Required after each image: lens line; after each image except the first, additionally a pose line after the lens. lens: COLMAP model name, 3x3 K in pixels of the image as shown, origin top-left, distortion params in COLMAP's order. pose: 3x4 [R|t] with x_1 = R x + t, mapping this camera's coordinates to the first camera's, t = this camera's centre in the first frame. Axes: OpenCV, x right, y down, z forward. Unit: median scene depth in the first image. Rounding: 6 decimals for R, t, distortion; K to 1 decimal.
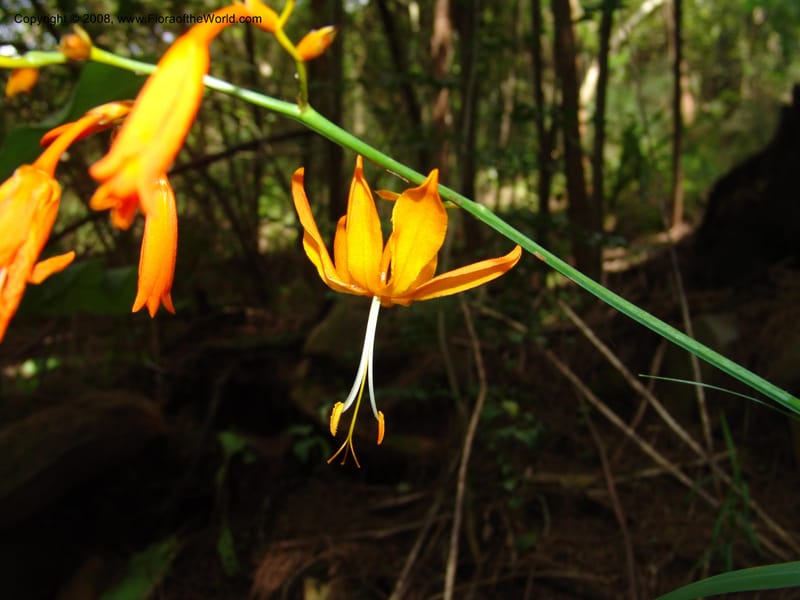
lens RADIAL K [[707.6, 0, 400.0], [0, 707.6, 300.0], [0, 0, 1]] dist [-0.160879, 0.165634]
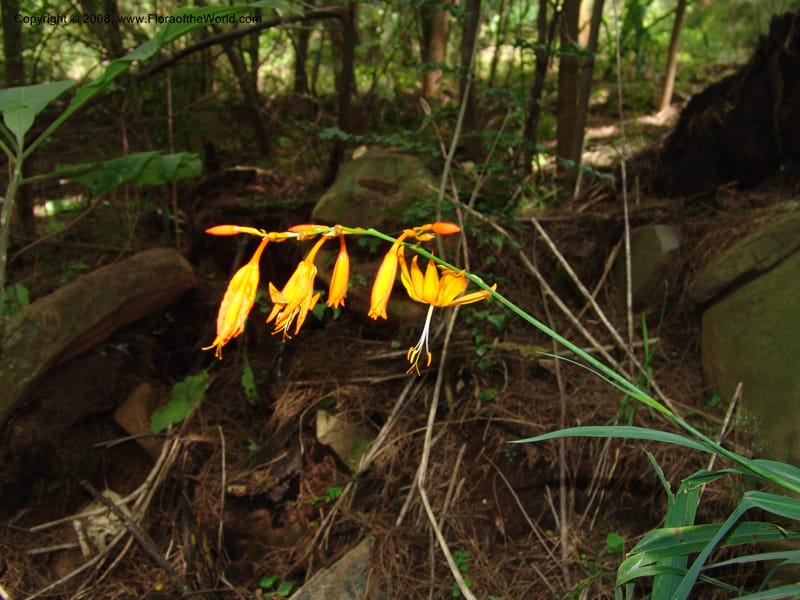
lens RADIAL K [[707.6, 0, 400.0], [0, 707.6, 300.0], [0, 0, 1]] dist [-0.160879, 0.165634]
pose [[0.996842, 0.071119, 0.035340, -0.043861], [-0.077193, 0.972261, 0.220794, -0.104083], [-0.018657, -0.222825, 0.974680, -0.249659]]
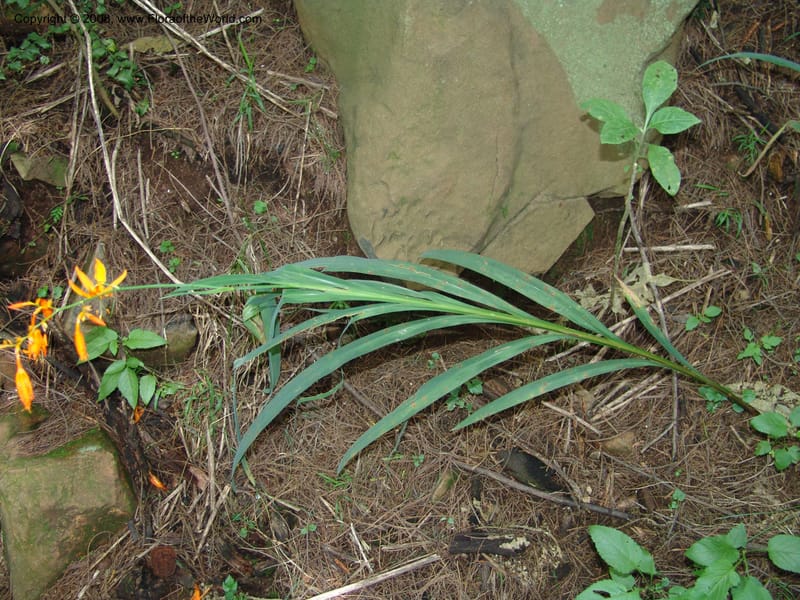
lens RADIAL K [[707.6, 0, 400.0], [0, 707.6, 300.0], [0, 0, 1]] dist [-0.160879, 0.165634]
pose [[0.882761, -0.363198, 0.298026, 0.066797], [-0.039895, 0.574099, 0.817813, -0.725363], [-0.468125, -0.733823, 0.492303, -0.413114]]
